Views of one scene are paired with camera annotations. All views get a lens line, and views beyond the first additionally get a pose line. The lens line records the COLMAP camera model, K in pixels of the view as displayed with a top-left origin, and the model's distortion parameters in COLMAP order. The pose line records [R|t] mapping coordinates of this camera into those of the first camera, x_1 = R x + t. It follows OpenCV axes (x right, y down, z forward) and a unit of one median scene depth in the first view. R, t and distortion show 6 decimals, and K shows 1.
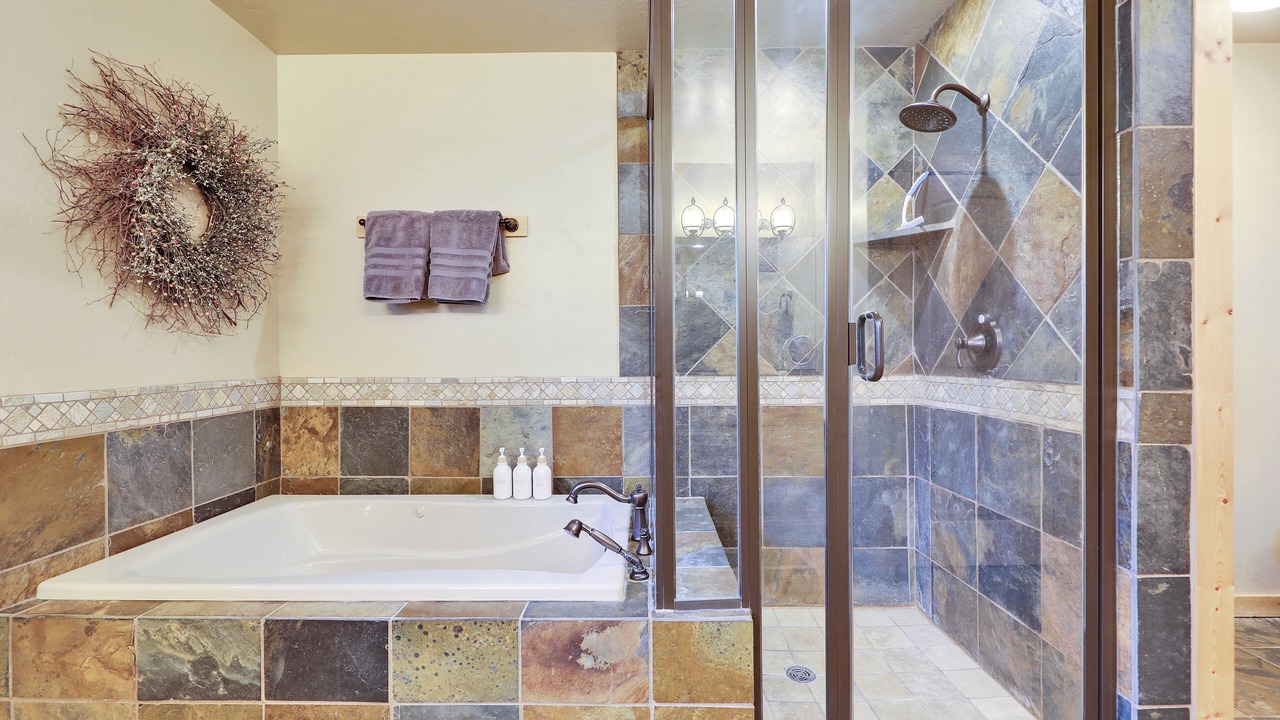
lens RADIAL K [[557.4, 0, 641.1], [0, 557.4, 359.6], [0, 0, 1]] dist [0.003714, -0.001228]
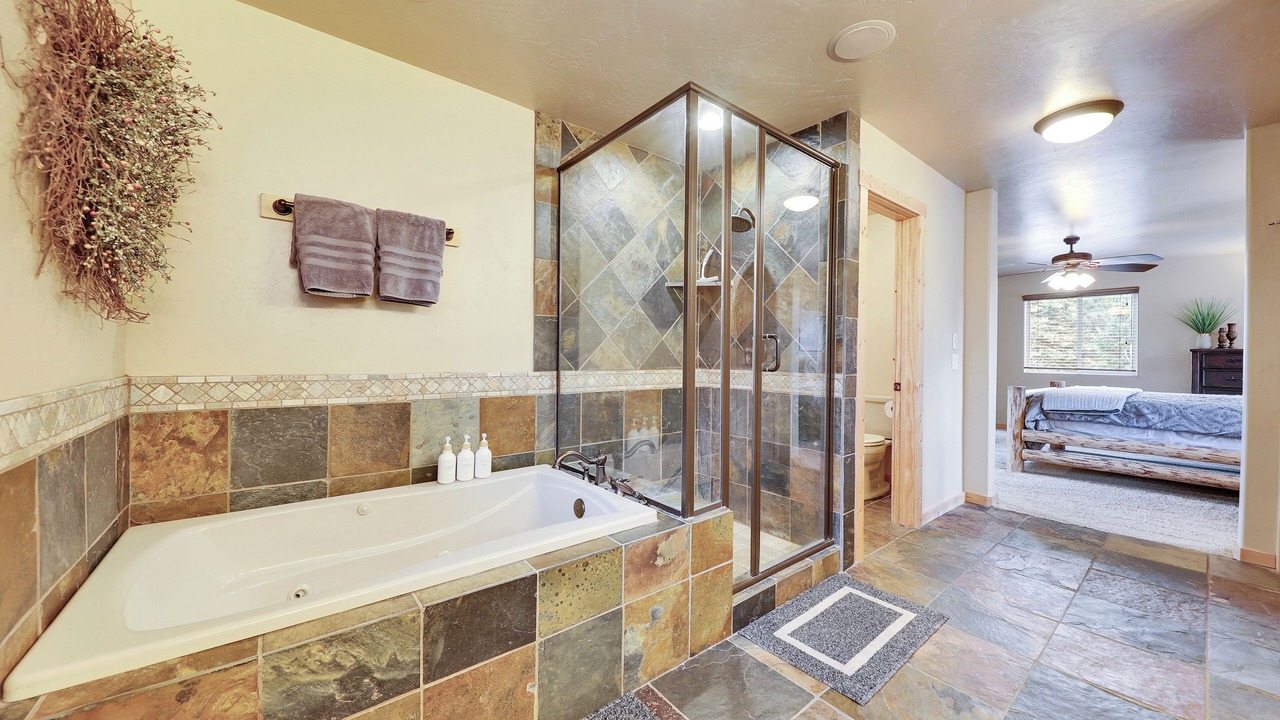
lens RADIAL K [[457.0, 0, 651.4], [0, 457.0, 360.2], [0, 0, 1]] dist [-0.001371, -0.001433]
pose [[0.764375, 0.007035, 0.644734, -0.536425], [-0.009574, 0.999954, 0.000439, 0.002283], [-0.644701, -0.006509, 0.764407, 0.051714]]
